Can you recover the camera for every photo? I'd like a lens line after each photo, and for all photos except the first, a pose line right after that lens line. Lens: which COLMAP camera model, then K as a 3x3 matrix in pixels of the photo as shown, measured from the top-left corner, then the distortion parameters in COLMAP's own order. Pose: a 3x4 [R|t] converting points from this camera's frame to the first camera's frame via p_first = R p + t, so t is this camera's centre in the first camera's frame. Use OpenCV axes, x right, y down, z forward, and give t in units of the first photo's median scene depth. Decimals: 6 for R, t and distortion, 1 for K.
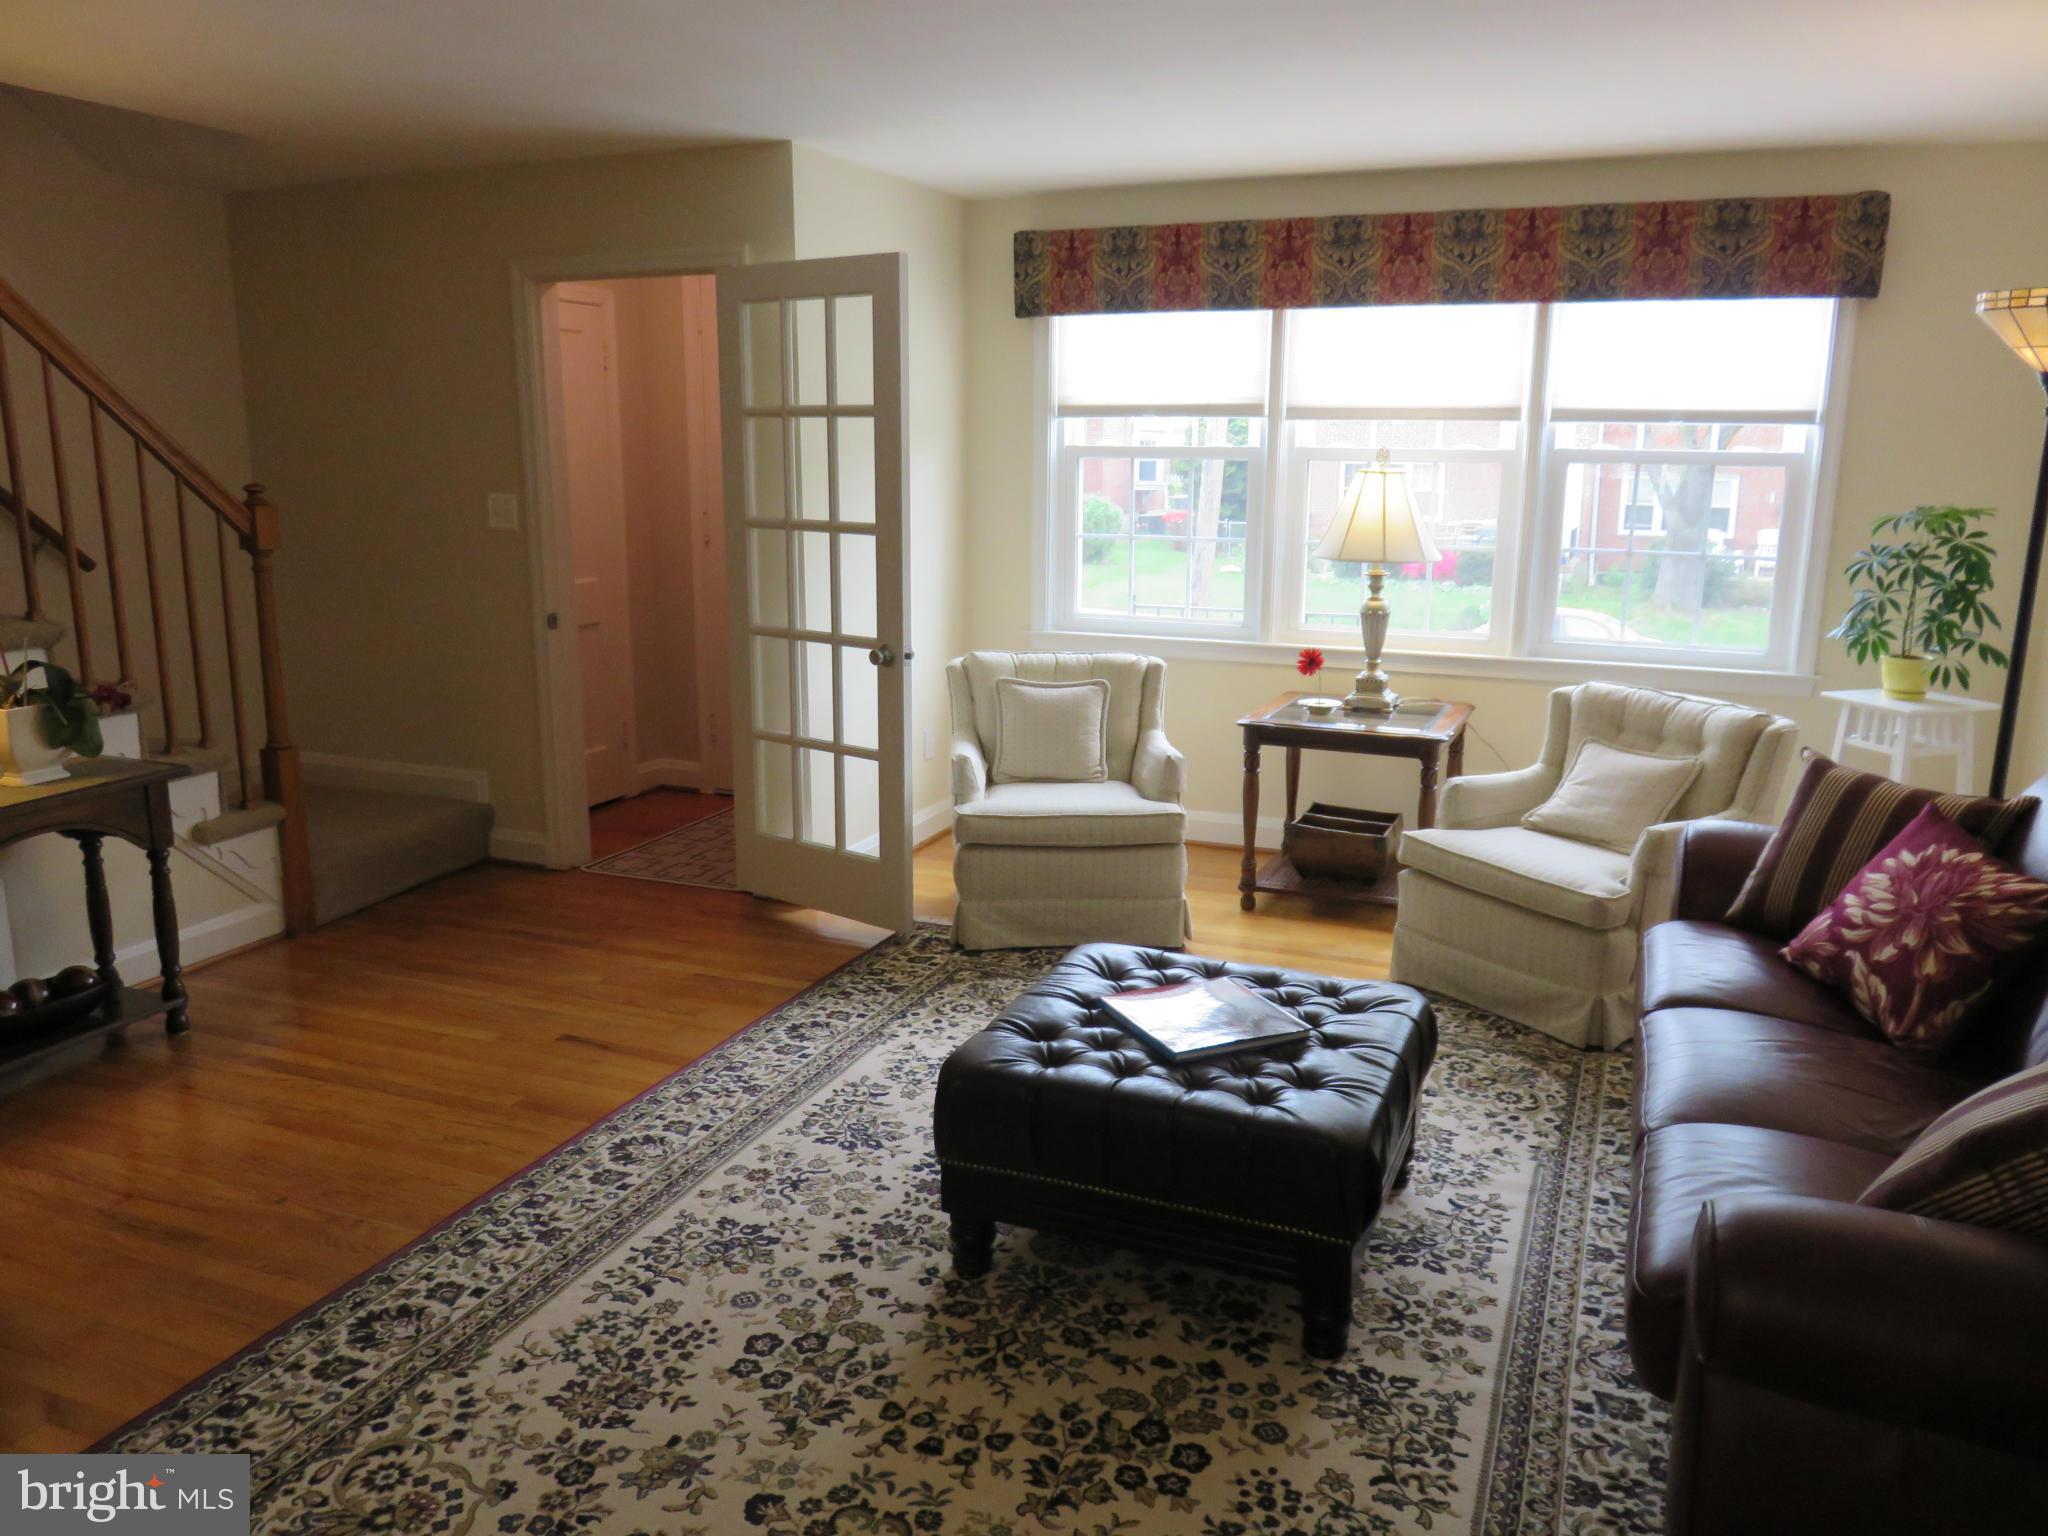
lens RADIAL K [[1546.4, 0, 1025.9], [0, 1546.4, 755.8], [0, 0, 1]] dist [-0.008383, -0.004582]
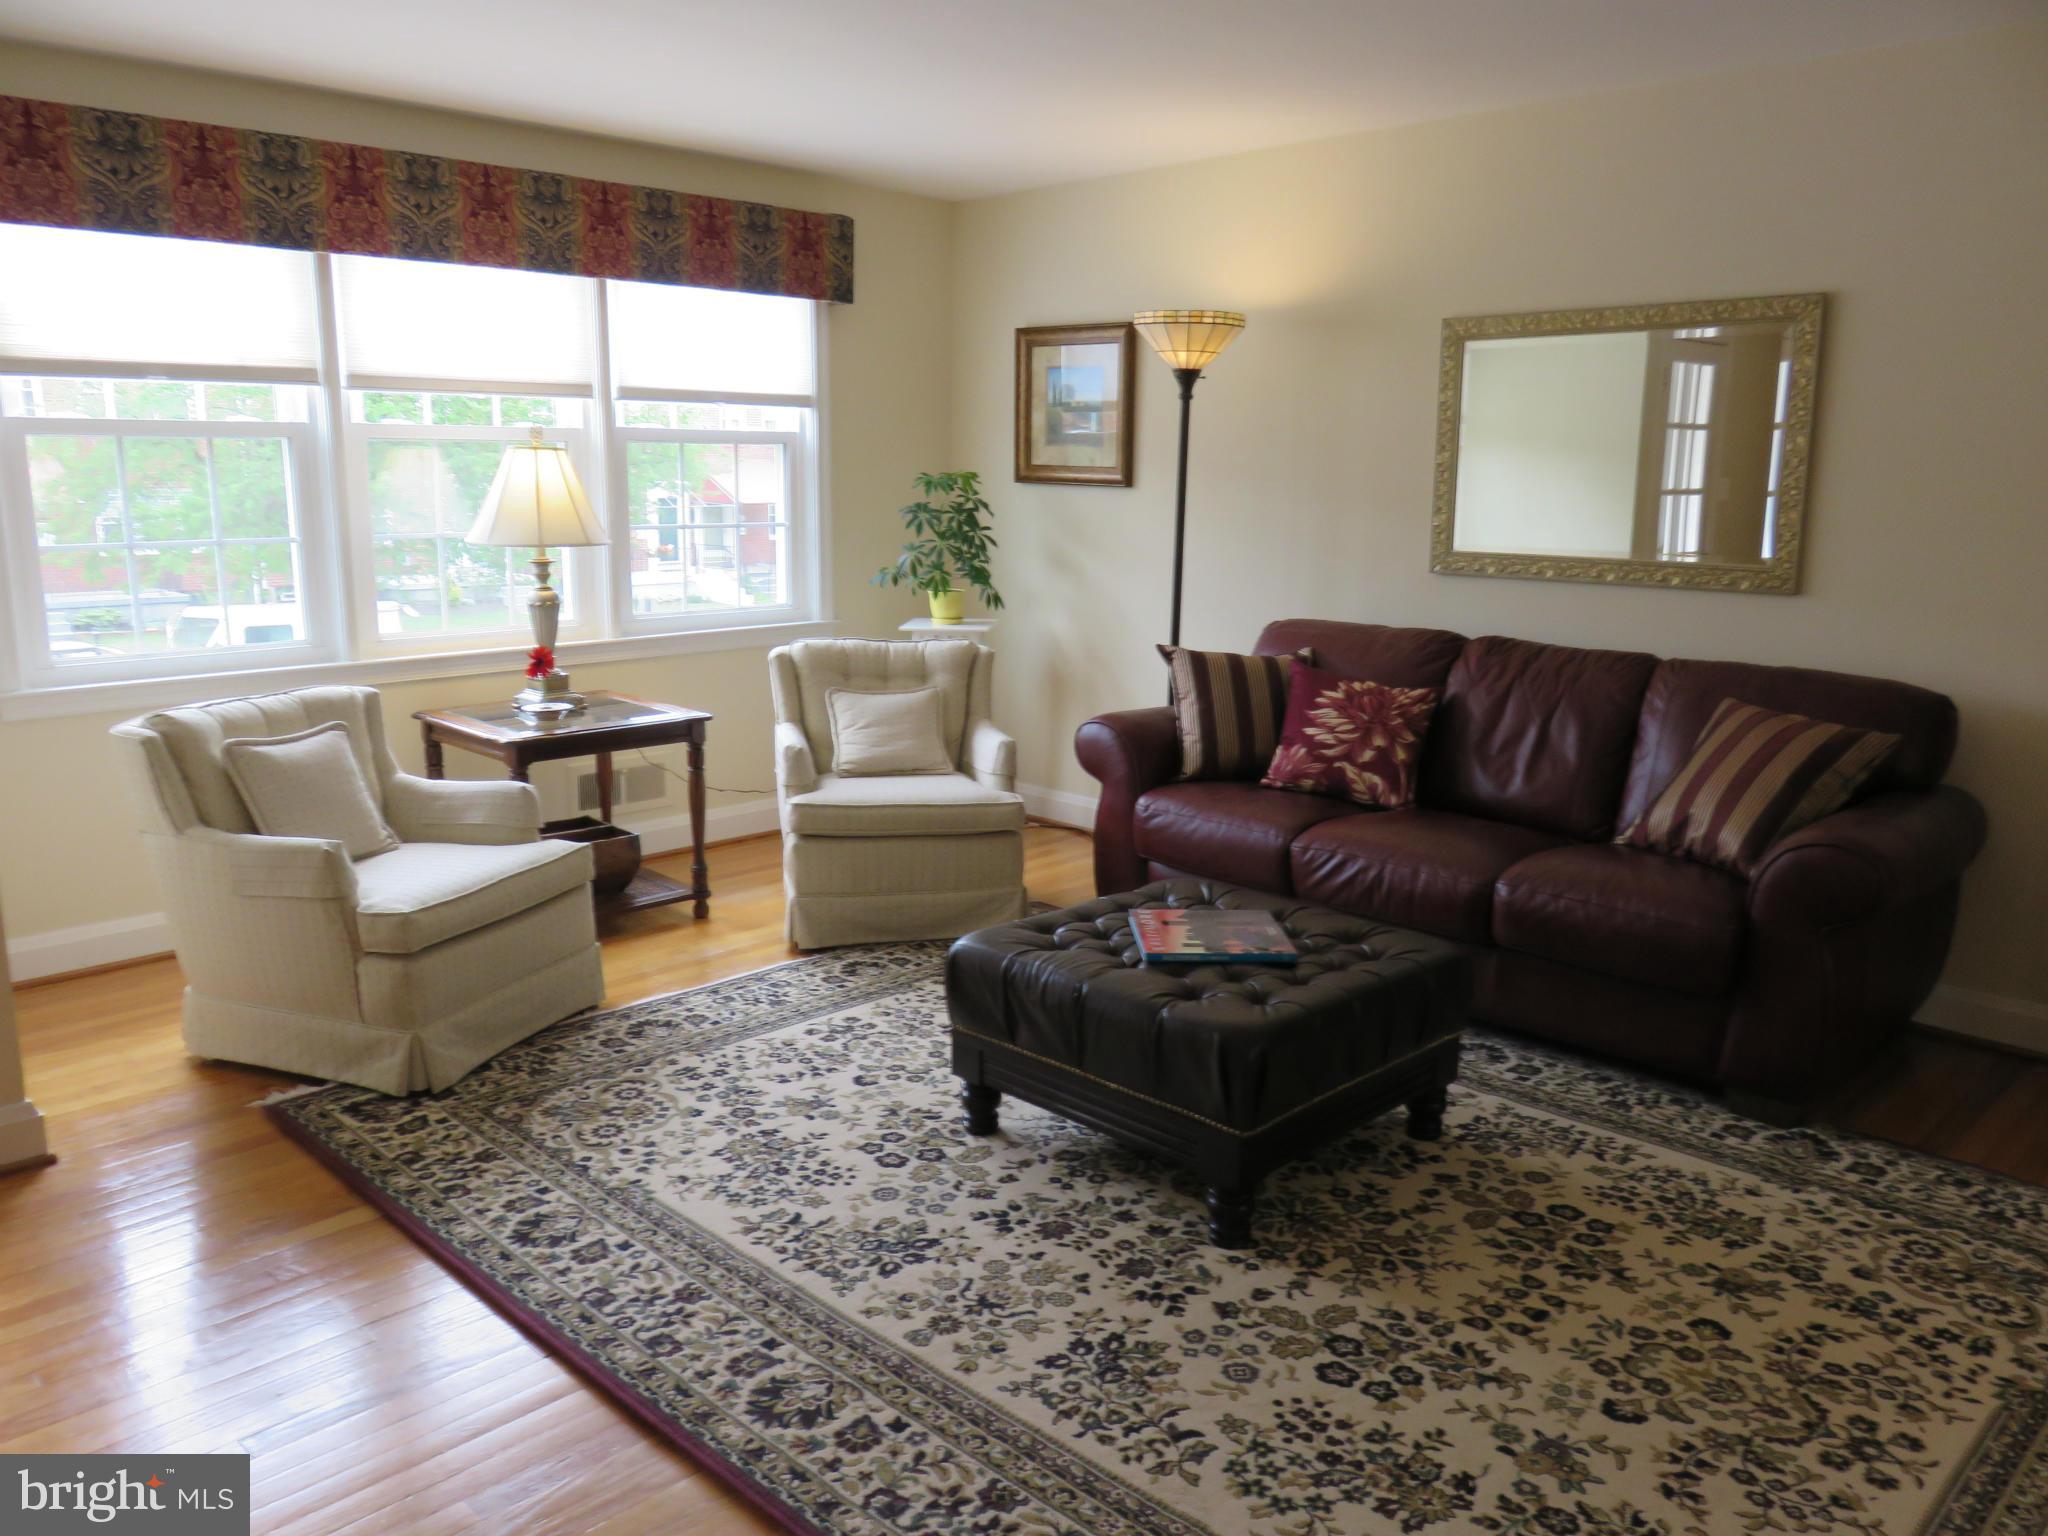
lens RADIAL K [[1546.4, 0, 1025.0], [0, 1546.4, 762.0], [0, 0, 1]] dist [-0.008383, -0.004582]
pose [[0.382025, -0.178010, 0.906846, -0.906524], [0.183959, 0.976284, 0.114145, -0.095066], [-0.905658, 0.123216, 0.405712, 0.688970]]
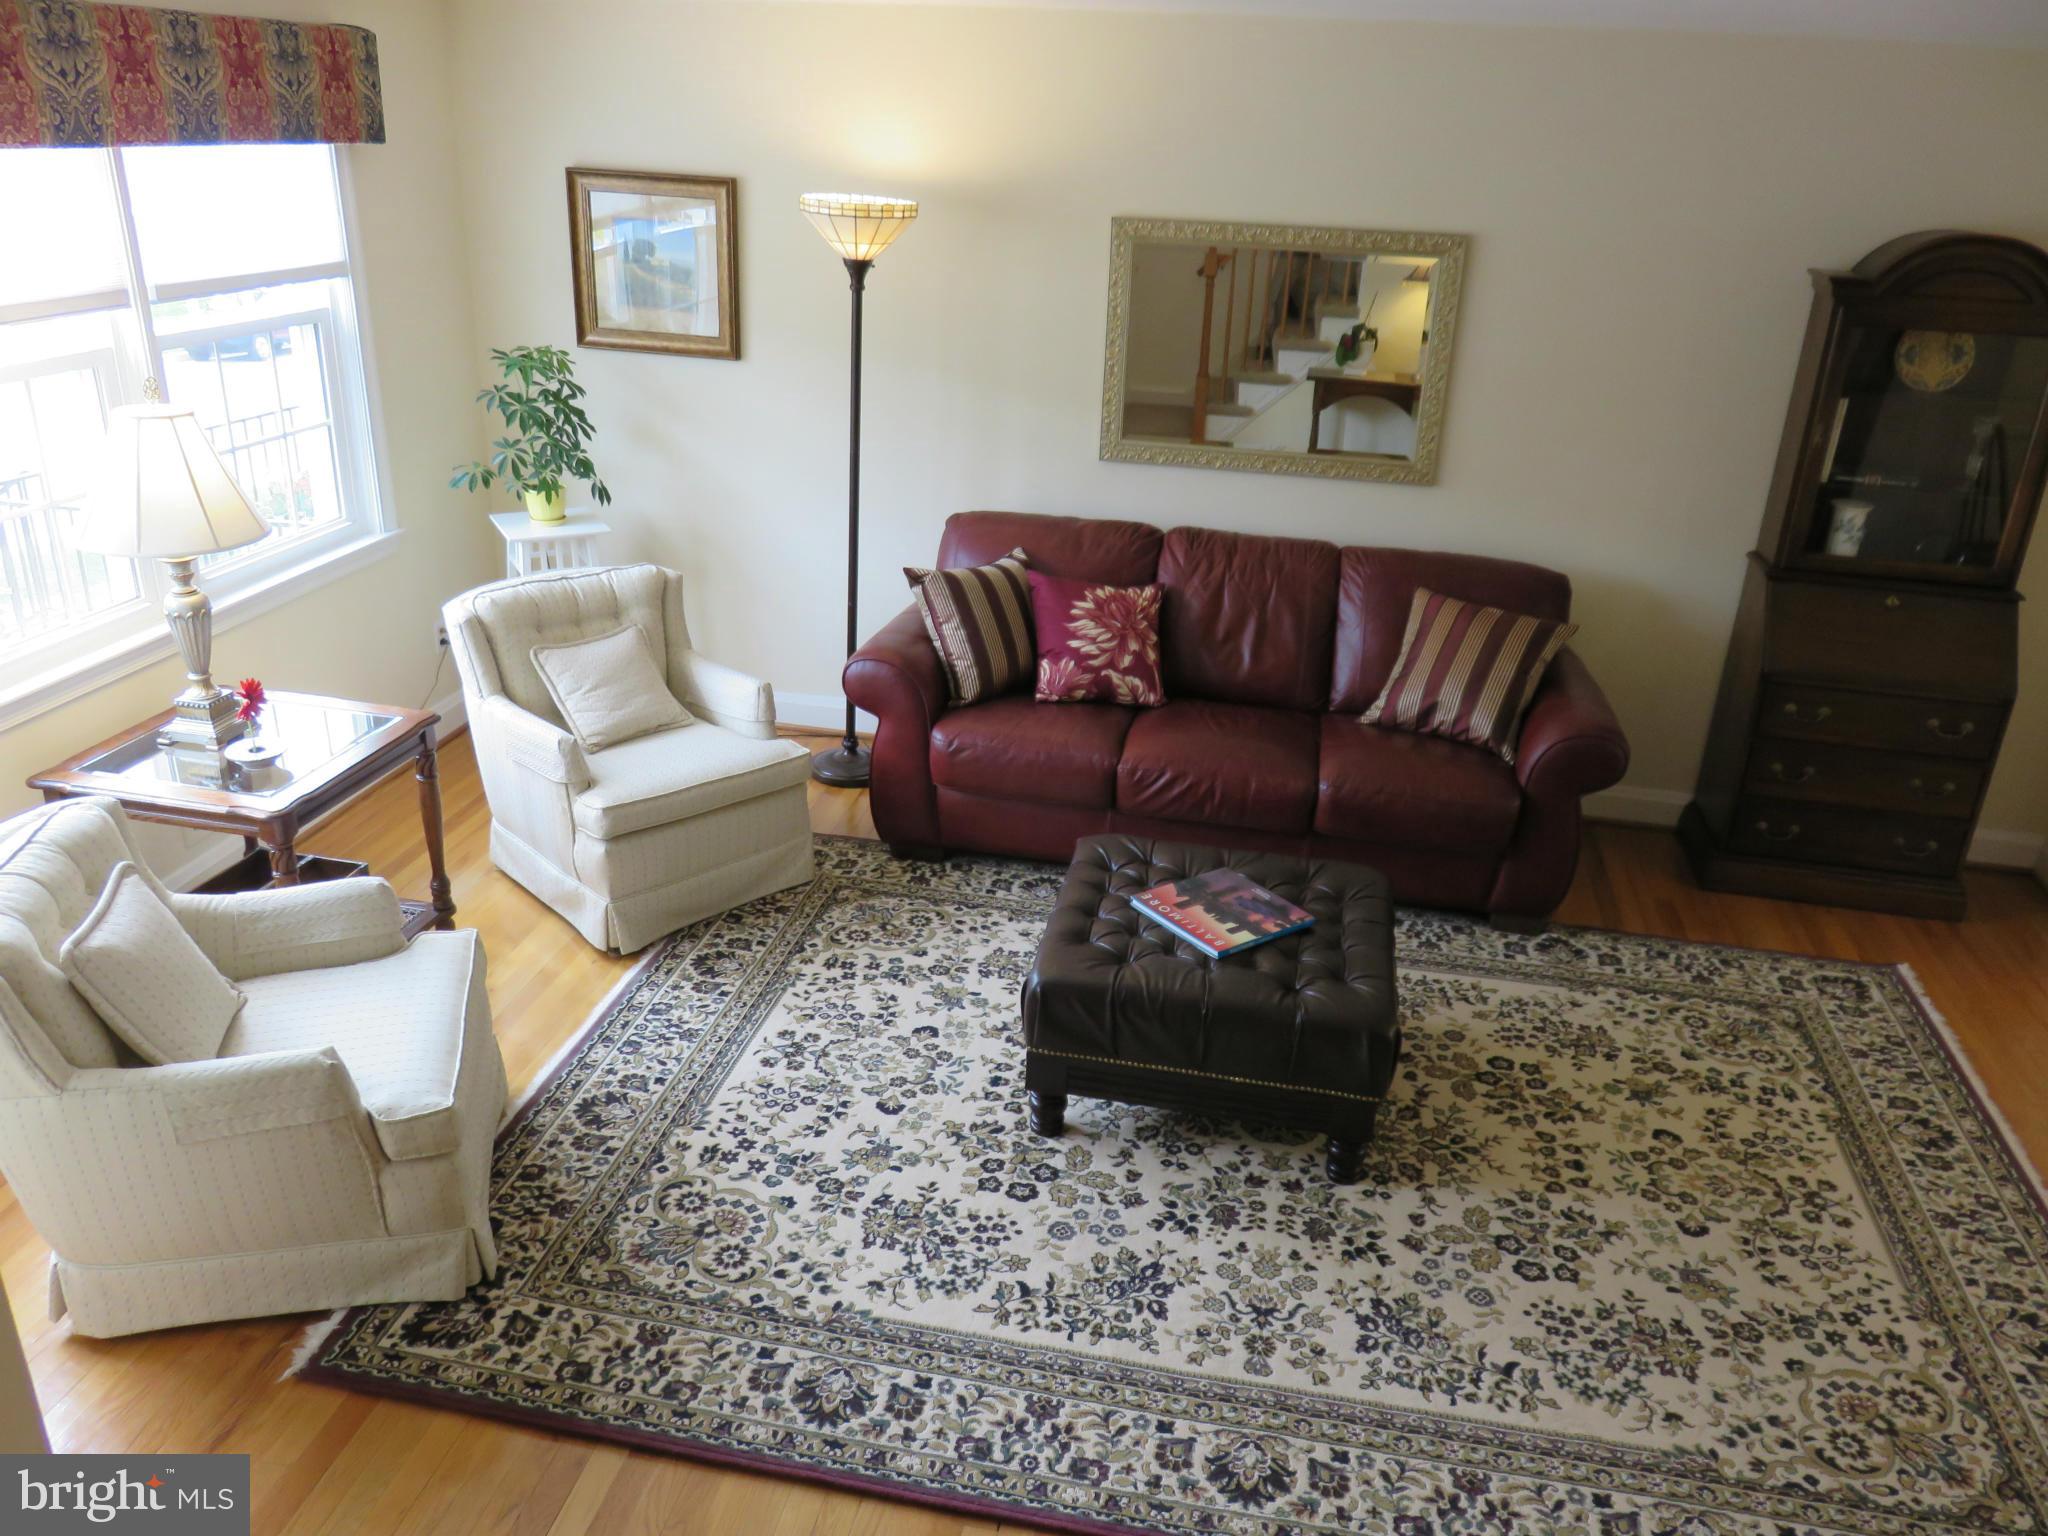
lens RADIAL K [[1546.4, 0, 1022.7], [0, 1546.4, 767.7], [0, 0, 1]] dist [-0.008383, -0.004582]
pose [[-0.192494, -0.400099, 0.896028, -0.911121], [0.161766, 0.887675, 0.431121, -0.484996], [-0.967873, 0.227935, -0.106150, 1.289653]]
